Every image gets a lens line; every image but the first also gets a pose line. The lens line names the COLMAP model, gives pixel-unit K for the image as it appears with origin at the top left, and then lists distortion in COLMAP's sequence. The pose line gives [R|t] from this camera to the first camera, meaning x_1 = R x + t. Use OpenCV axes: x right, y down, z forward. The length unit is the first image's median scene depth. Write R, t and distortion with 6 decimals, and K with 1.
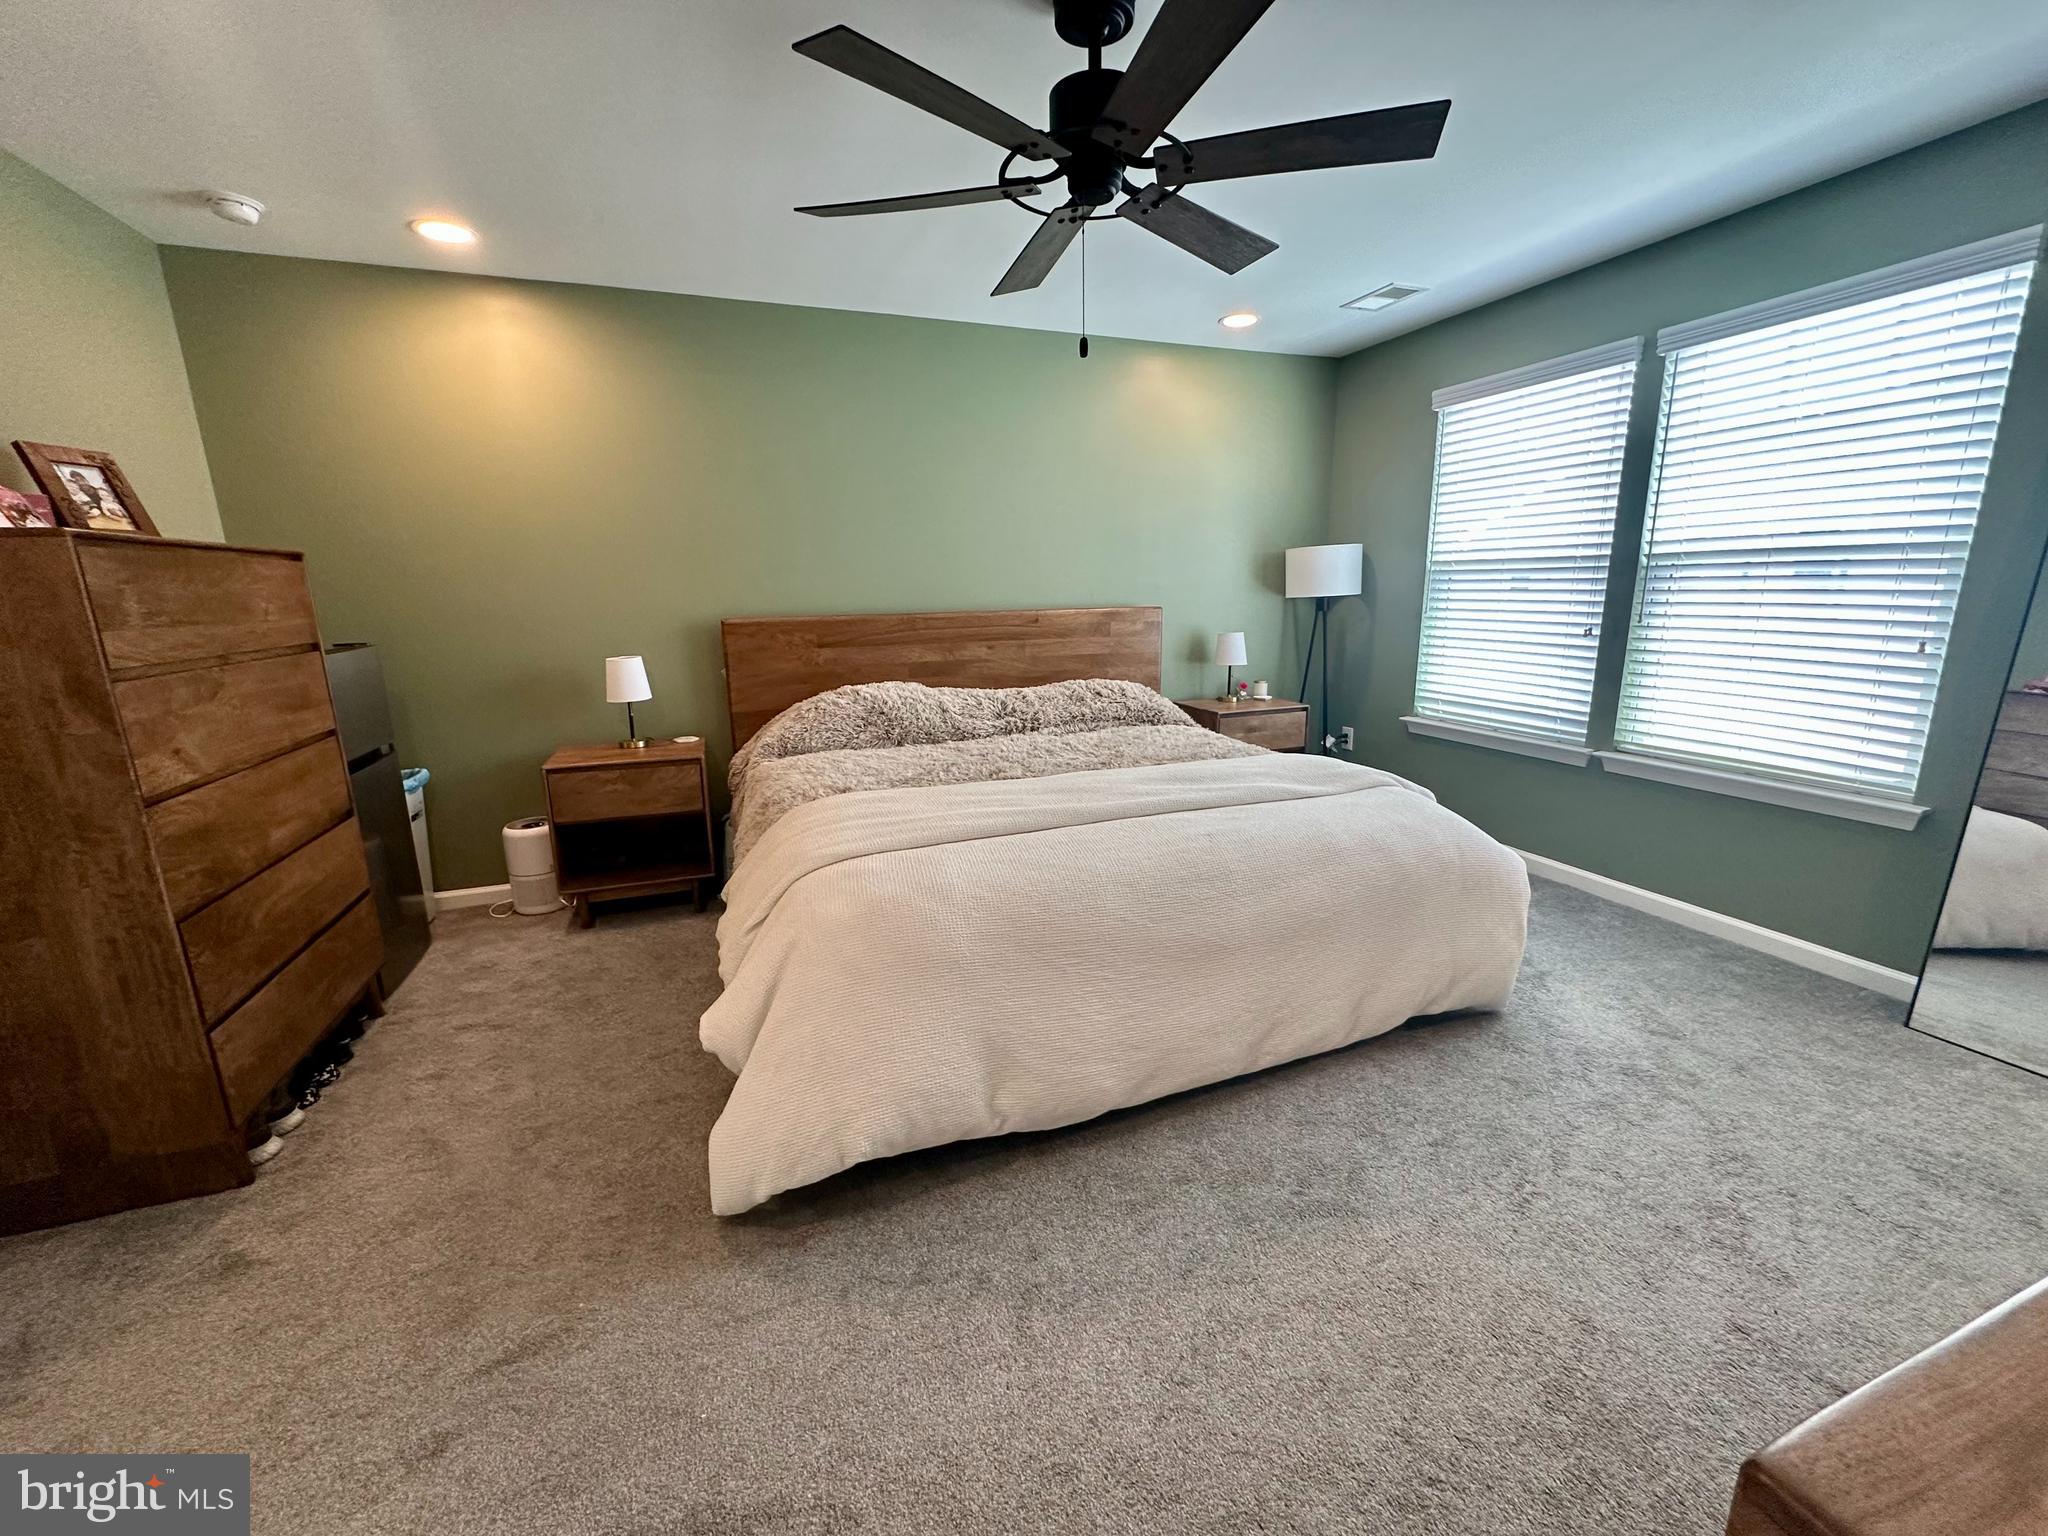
lens RADIAL K [[821.8, 0, 1024.0], [0, 821.8, 768.0], [0, 0, 1]] dist [-0.002427, 0.000526]
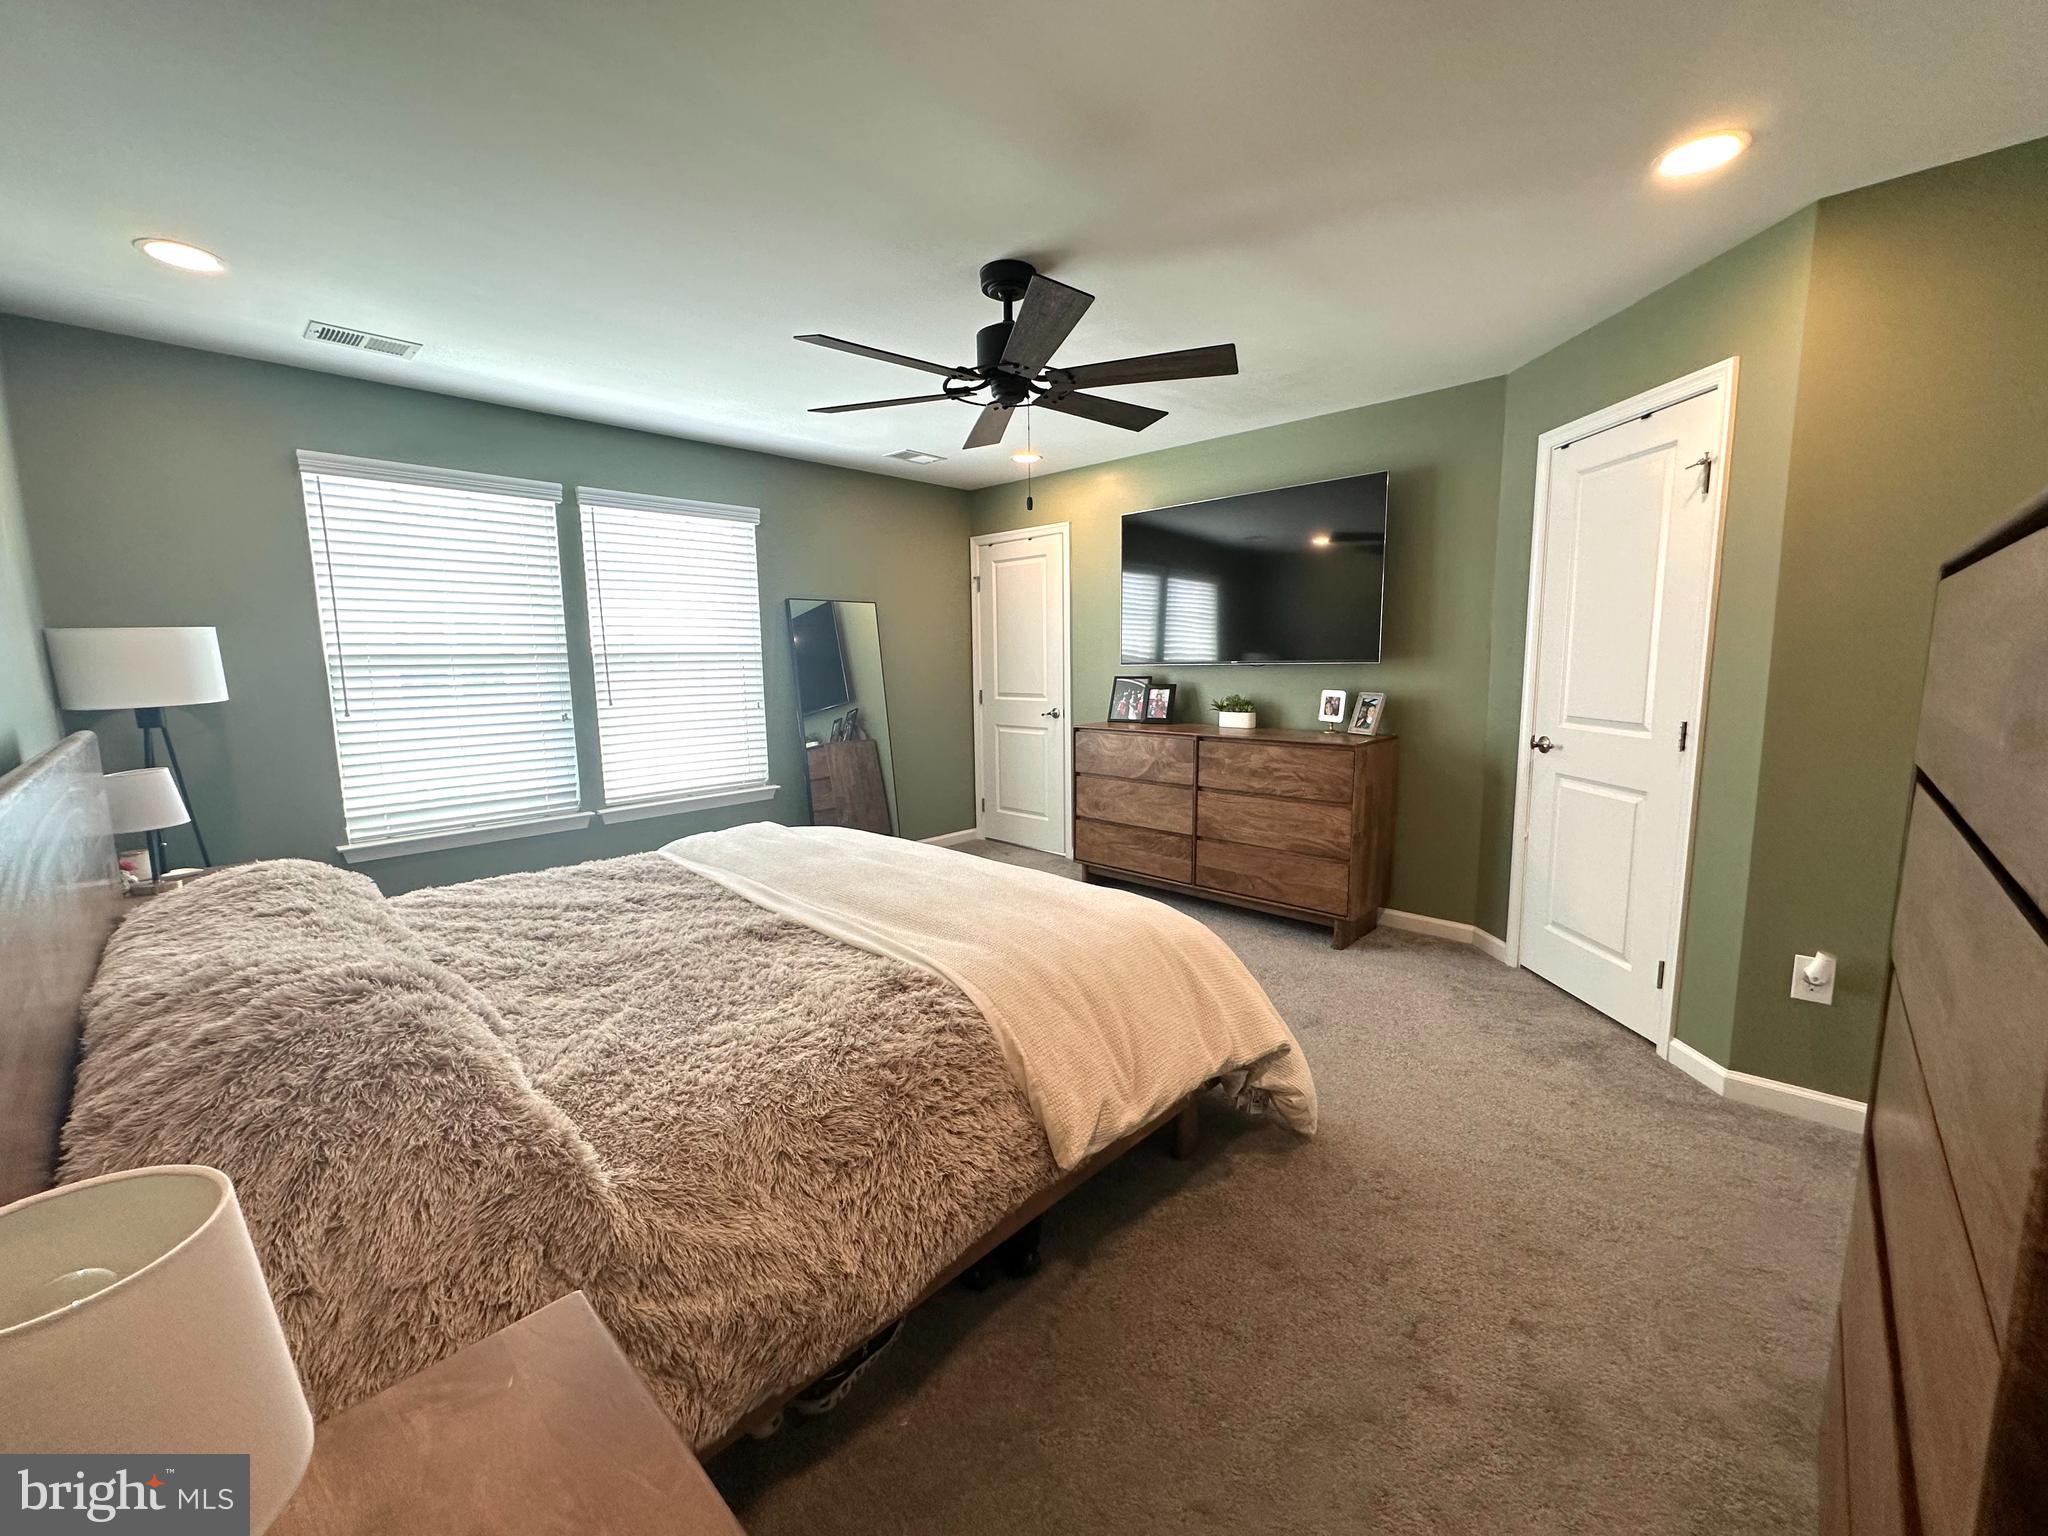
lens RADIAL K [[821.8, 0, 1024.0], [0, 821.8, 768.0], [0, 0, 1]] dist [-0.002427, 0.000526]
pose [[-0.434596, -0.108210, 0.894101, -0.644137], [0.213169, 0.952188, 0.218856, -0.205318], [-0.875034, 0.285709, -0.390750, 0.869409]]
